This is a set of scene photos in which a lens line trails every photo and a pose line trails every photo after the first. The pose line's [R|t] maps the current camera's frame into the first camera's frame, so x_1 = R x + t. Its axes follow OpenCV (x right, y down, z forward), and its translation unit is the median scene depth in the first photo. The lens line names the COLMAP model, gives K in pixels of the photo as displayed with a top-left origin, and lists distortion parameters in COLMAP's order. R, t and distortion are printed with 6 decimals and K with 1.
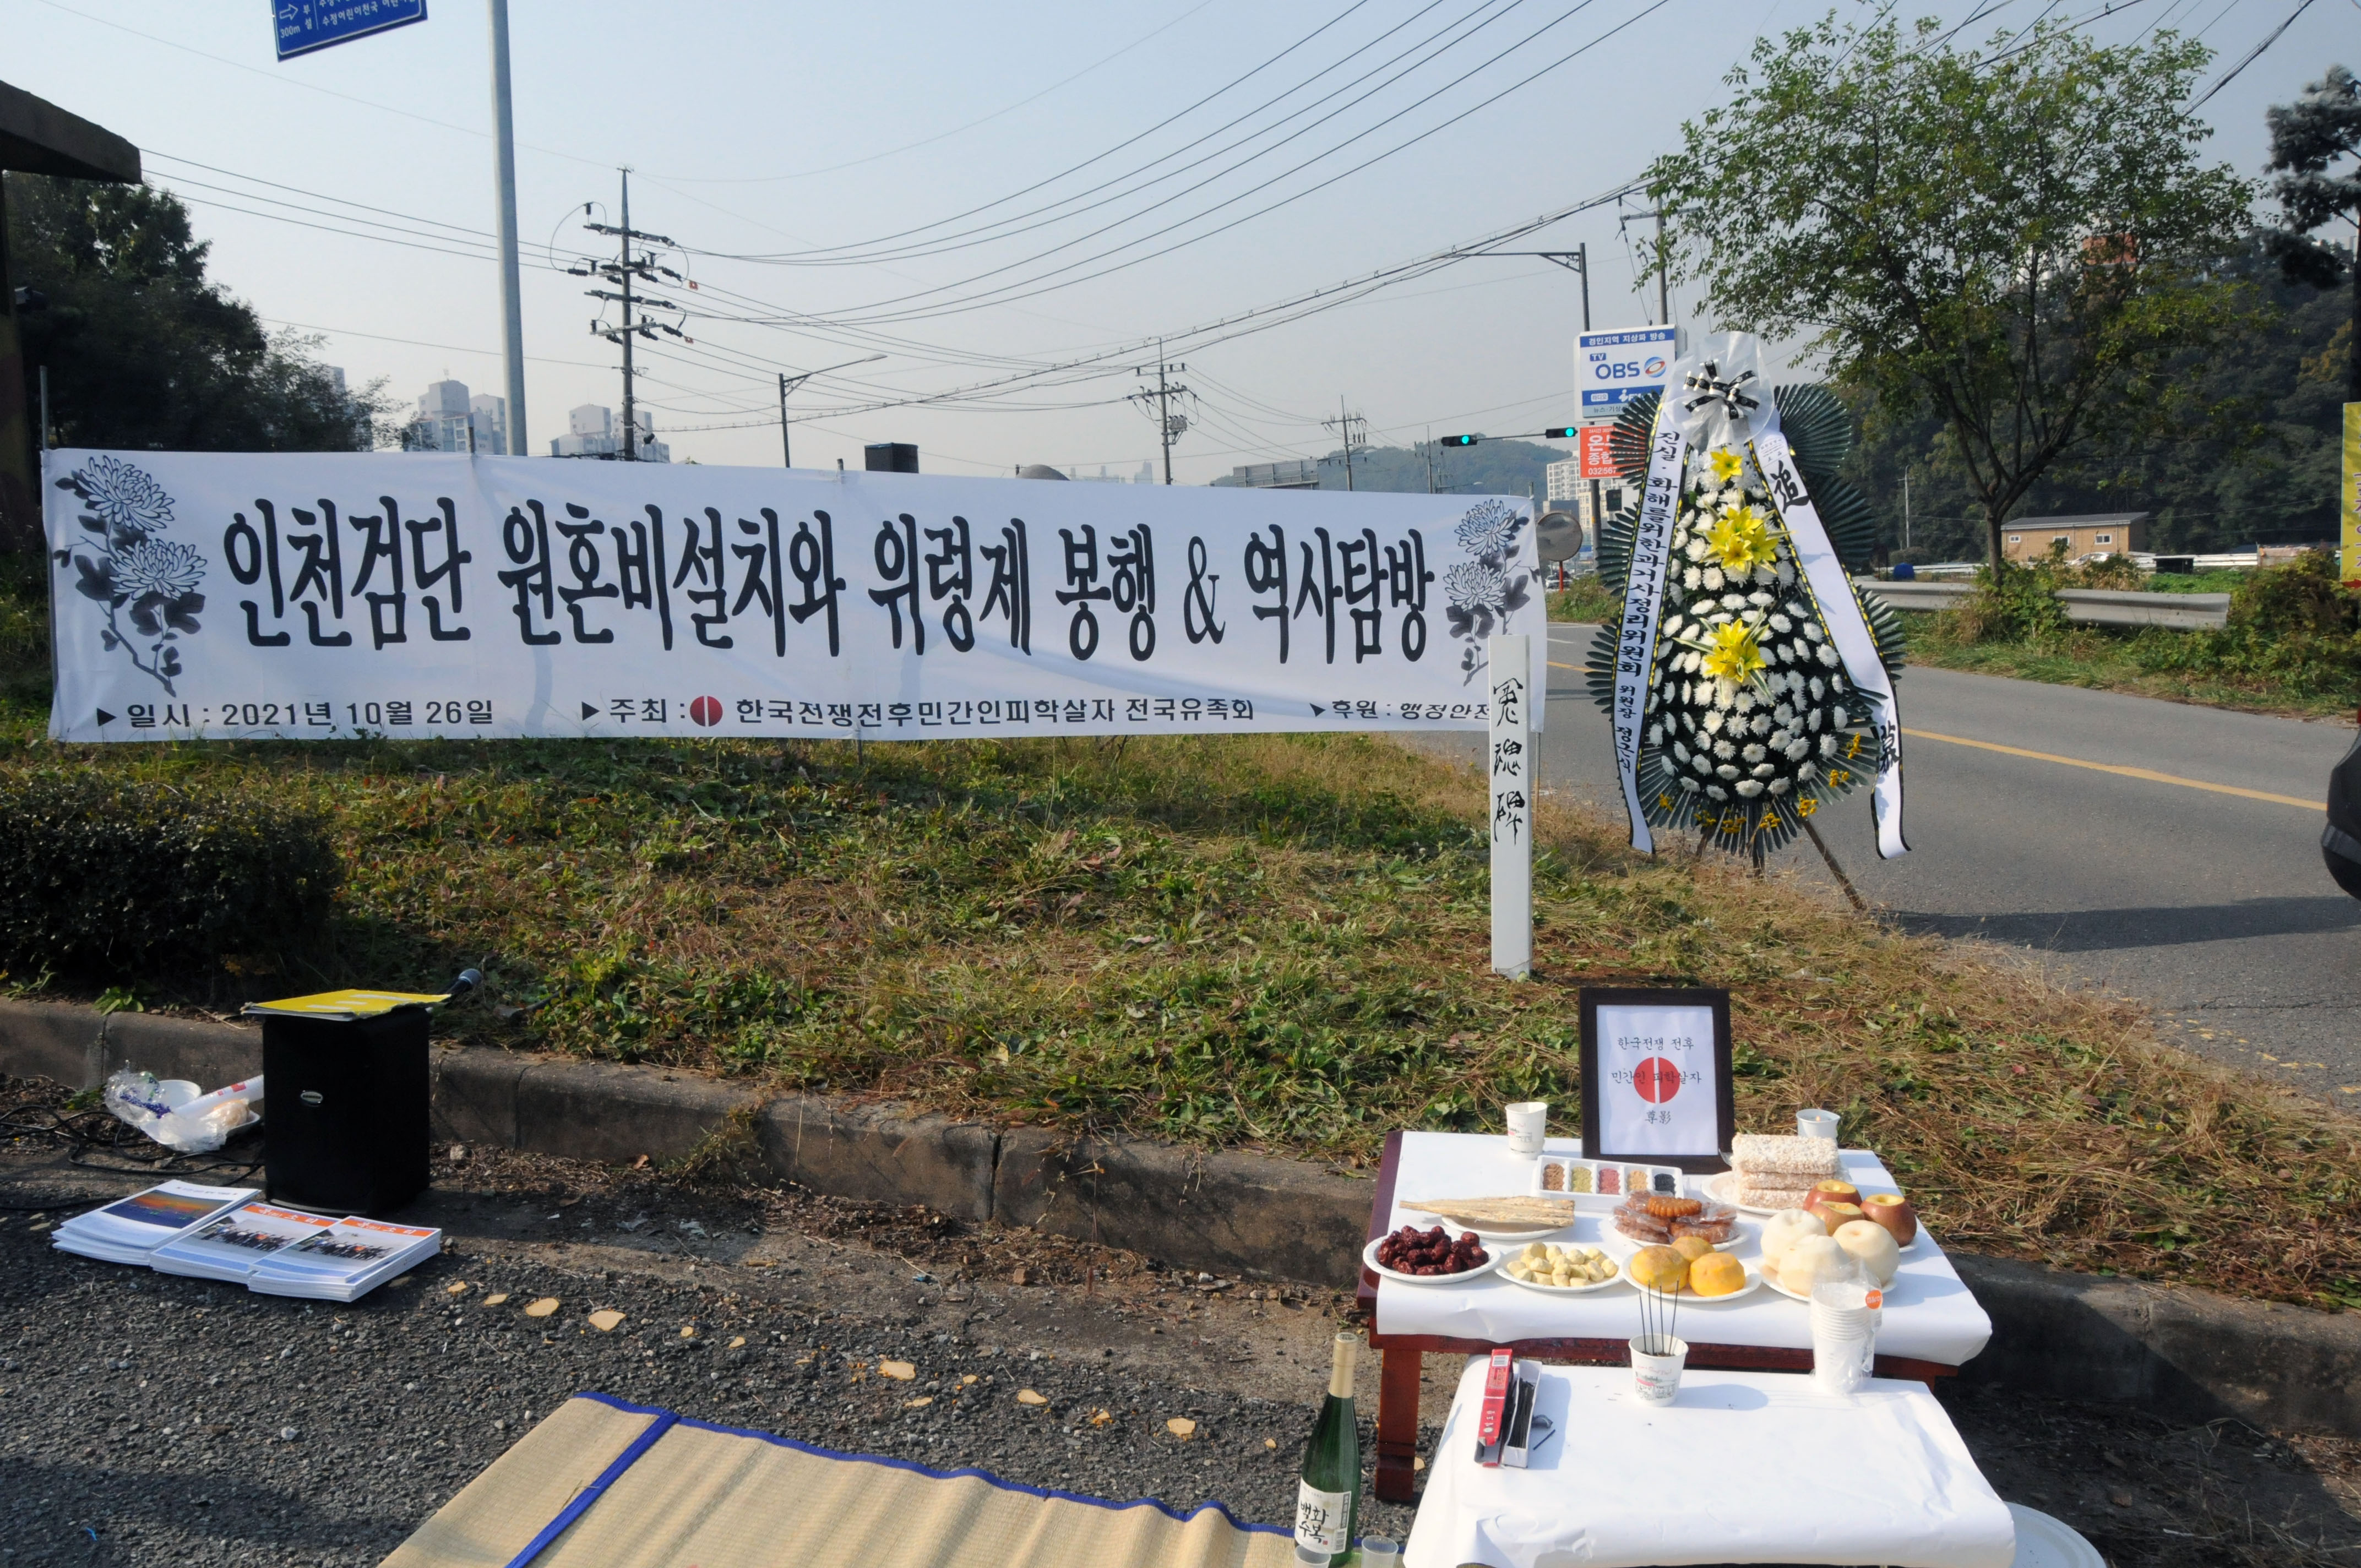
lens RADIAL K [[1933.2, 0, 1171.6], [0, 1933.2, 850.2], [0, 0, 1]] dist [-0.164082, 0.150896]
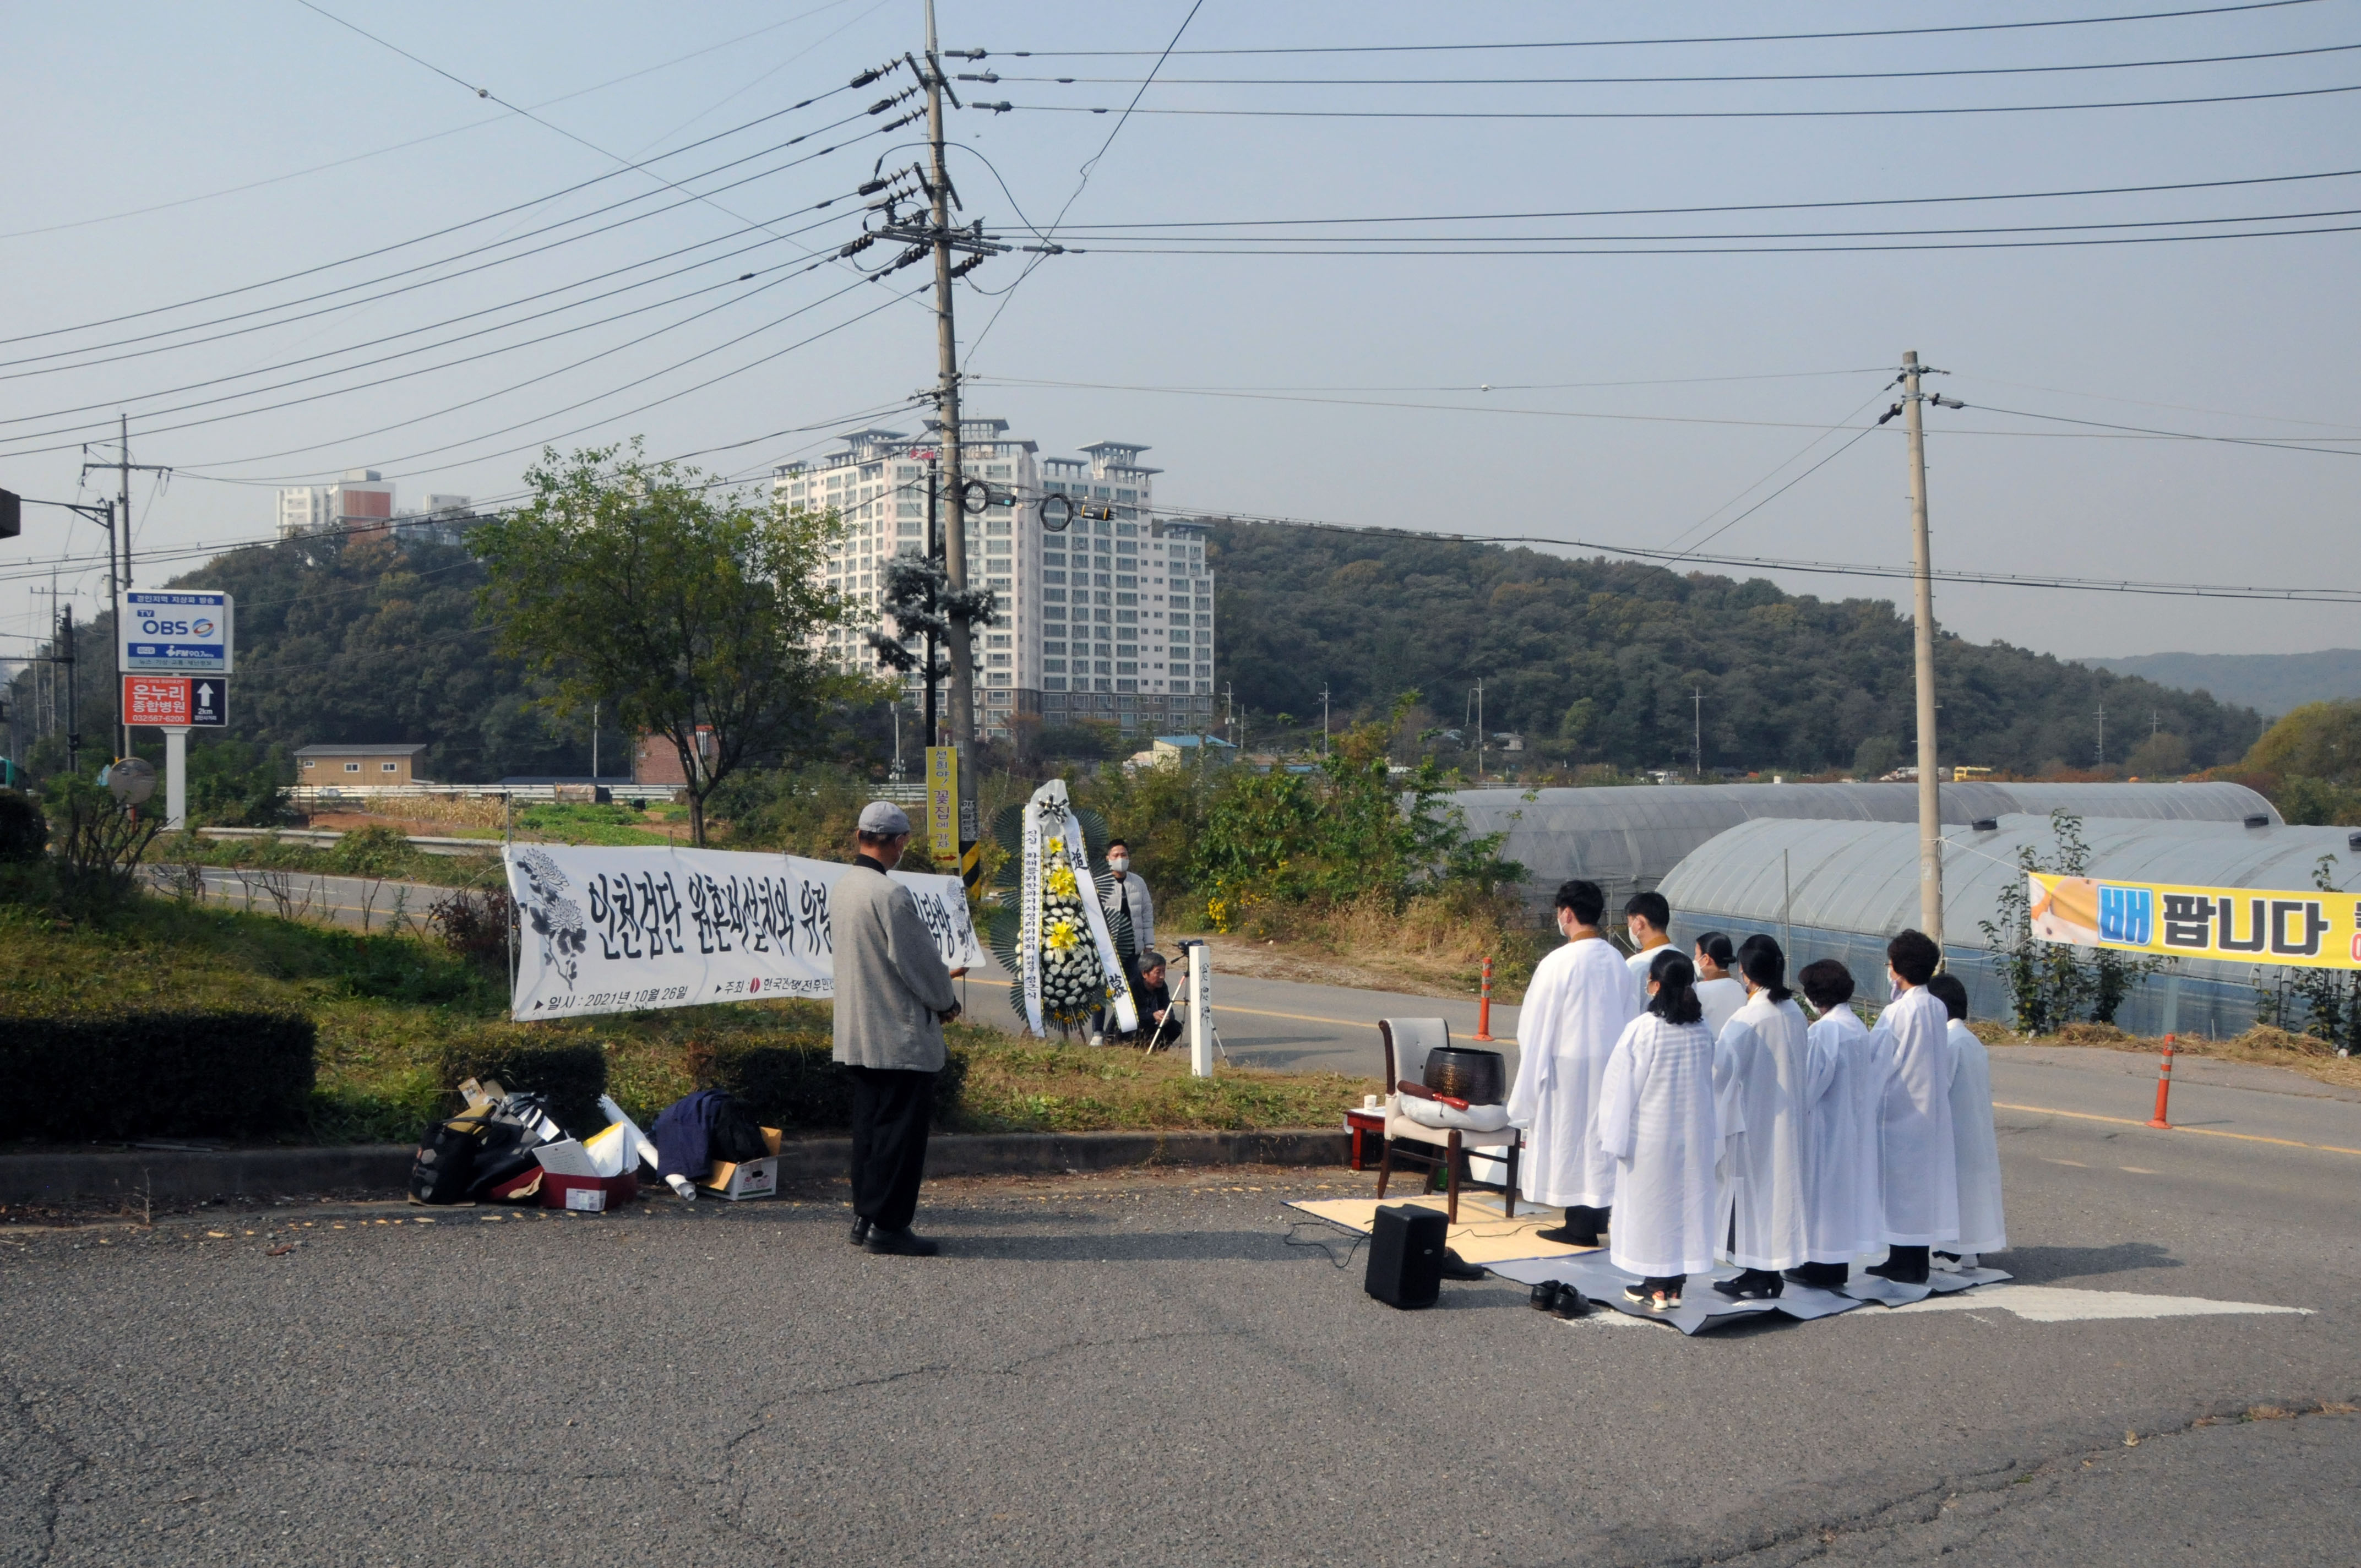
lens RADIAL K [[1839.6, 0, 1163.6], [0, 1839.6, 855.1], [0, 0, 1]] dist [-0.164984, 0.115307]
pose [[0.624368, 0.012029, 0.781038, -1.174859], [0.073775, 0.994504, -0.074293, -0.035411], [-0.777638, 0.104007, 0.620049, -0.337031]]
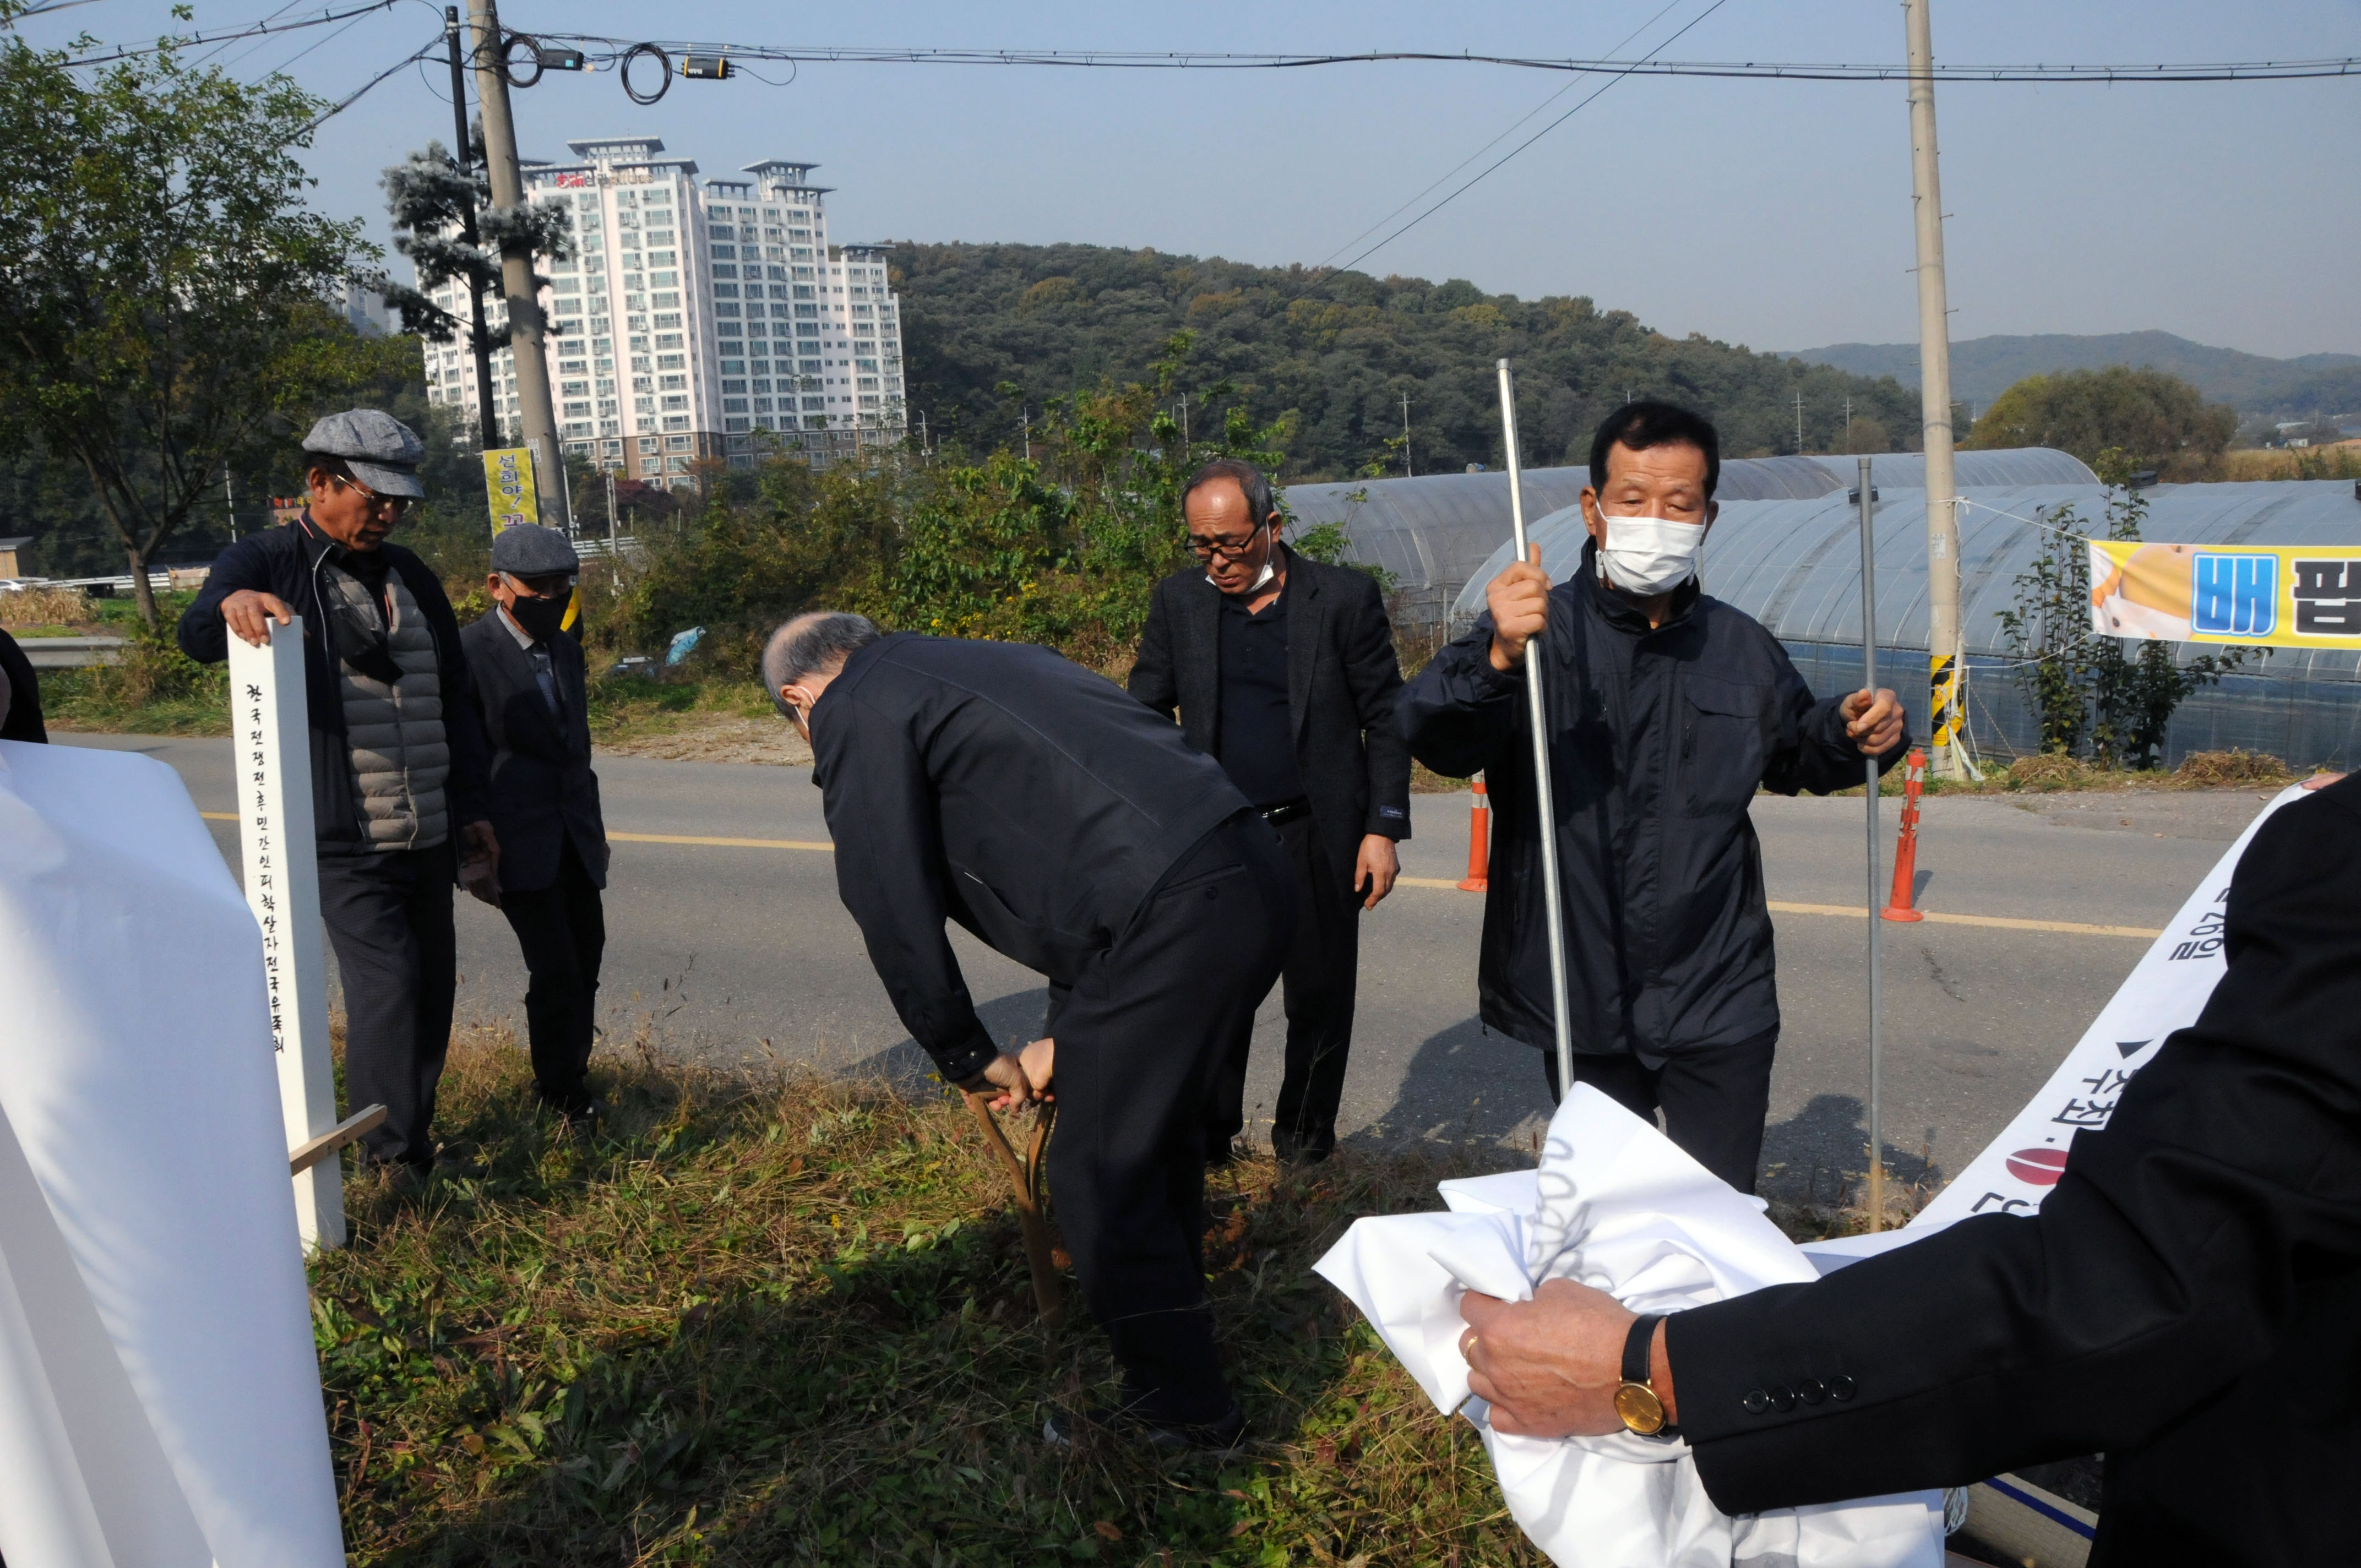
lens RADIAL K [[1839.6, 0, 1168.7], [0, 1839.6, 853.6], [0, 0, 1]] dist [-0.164984, 0.115307]
pose [[0.490064, -0.147597, 0.859100, -0.231686], [0.147025, 0.985436, 0.085433, -0.102565], [-0.859198, 0.084441, 0.504627, 0.383305]]
